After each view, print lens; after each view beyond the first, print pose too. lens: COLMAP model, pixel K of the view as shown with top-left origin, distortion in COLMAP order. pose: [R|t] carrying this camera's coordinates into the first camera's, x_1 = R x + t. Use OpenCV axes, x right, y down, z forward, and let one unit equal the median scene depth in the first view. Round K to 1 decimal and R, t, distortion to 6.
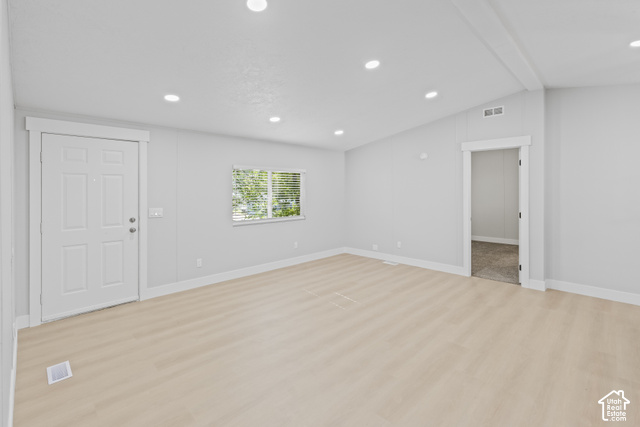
lens RADIAL K [[300.7, 0, 320.2], [0, 300.7, 188.7], [0, 0, 1]] dist [0.000435, -0.000054]
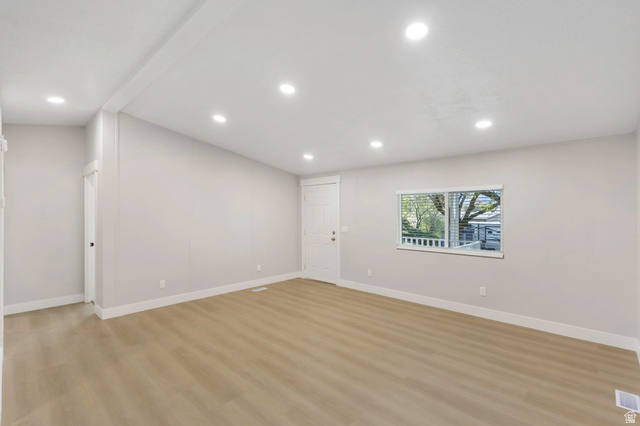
lens RADIAL K [[297.6, 0, 318.6], [0, 297.6, 210.3], [0, 0, 1]] dist [0.002050, 0.000084]
pose [[0.016135, -0.006234, -0.999850, 0.921498], [0.002276, 0.999978, -0.006198, -0.005167], [0.999867, -0.002175, 0.016149, 0.862257]]
